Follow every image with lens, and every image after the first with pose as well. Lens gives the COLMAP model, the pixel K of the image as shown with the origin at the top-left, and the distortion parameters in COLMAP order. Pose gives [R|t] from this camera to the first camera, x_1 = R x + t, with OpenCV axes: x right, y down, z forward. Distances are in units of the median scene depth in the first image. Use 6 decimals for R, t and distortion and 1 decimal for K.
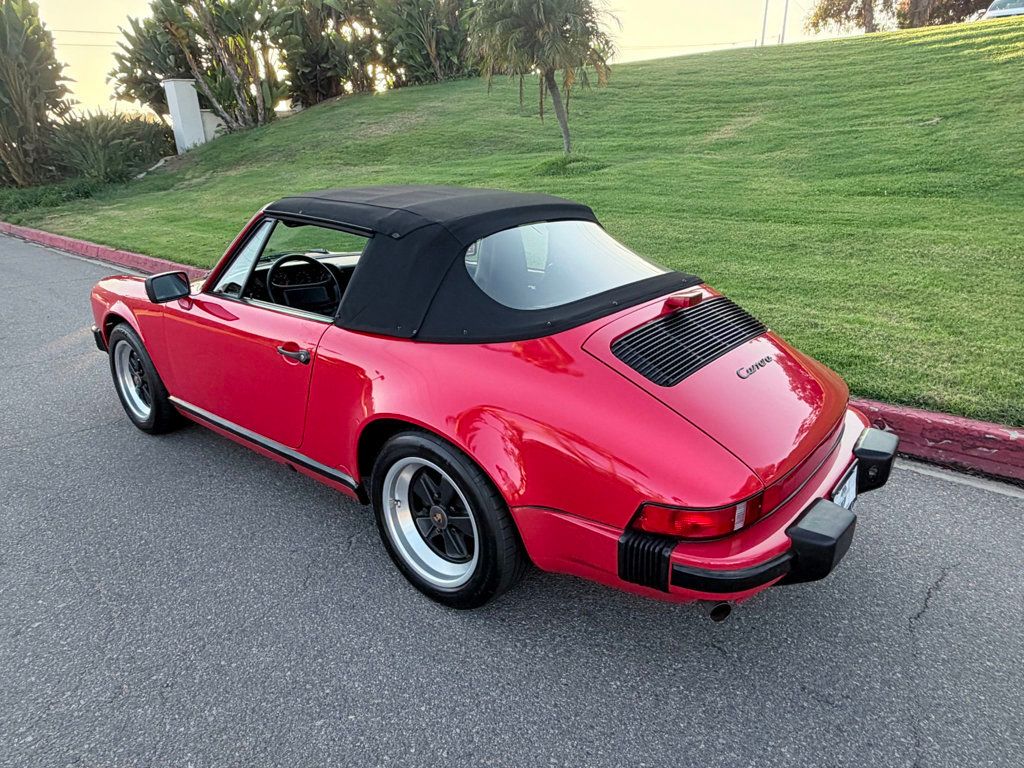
lens RADIAL K [[652.3, 0, 510.6], [0, 652.3, 388.1], [0, 0, 1]] dist [0.000835, -0.001097]
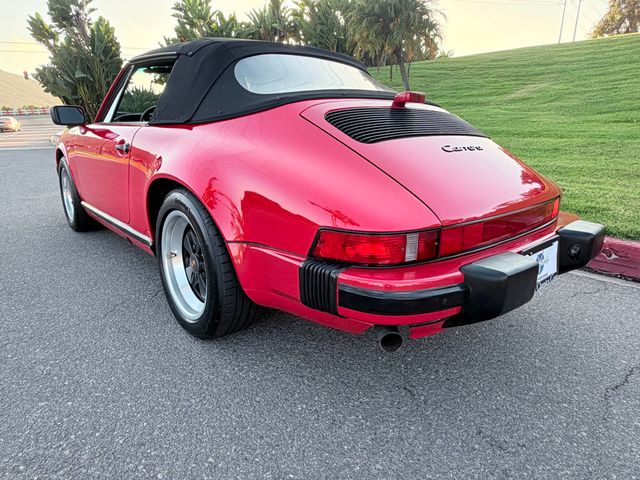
lens RADIAL K [[407.7, 0, 314.9], [0, 407.7, 238.8], [0, 0, 1]] dist [0.000835, -0.001097]
pose [[0.985287, 0.057771, -0.160846, 0.151604], [-0.069280, 0.995352, -0.066890, 0.118457], [0.156234, 0.077049, 0.984710, 0.167264]]
